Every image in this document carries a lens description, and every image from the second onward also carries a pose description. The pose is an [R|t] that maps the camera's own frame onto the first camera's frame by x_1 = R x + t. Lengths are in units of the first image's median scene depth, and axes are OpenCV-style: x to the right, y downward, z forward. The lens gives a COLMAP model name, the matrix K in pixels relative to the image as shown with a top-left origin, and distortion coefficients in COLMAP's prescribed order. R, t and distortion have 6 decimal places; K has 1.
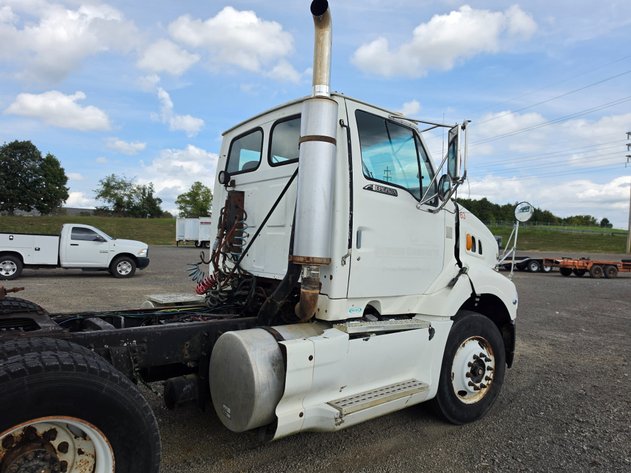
lens RADIAL K [[439.8, 0, 309.2], [0, 439.8, 238.0], [0, 0, 1]] dist [0.055233, -0.061743]
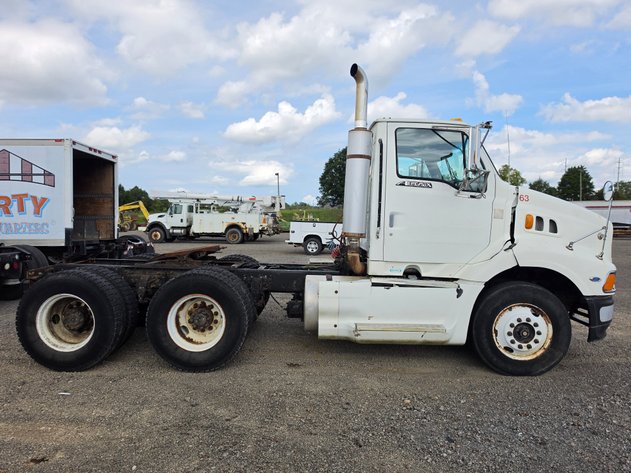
lens RADIAL K [[445.0, 0, 316.7], [0, 445.0, 237.8], [0, 0, 1]] dist [0.051636, -0.073219]
pose [[0.781610, 0.007182, -0.623726, 0.687420], [0.011174, 0.999612, 0.025514, 0.015606], [0.623667, -0.026911, 0.781227, -0.244933]]
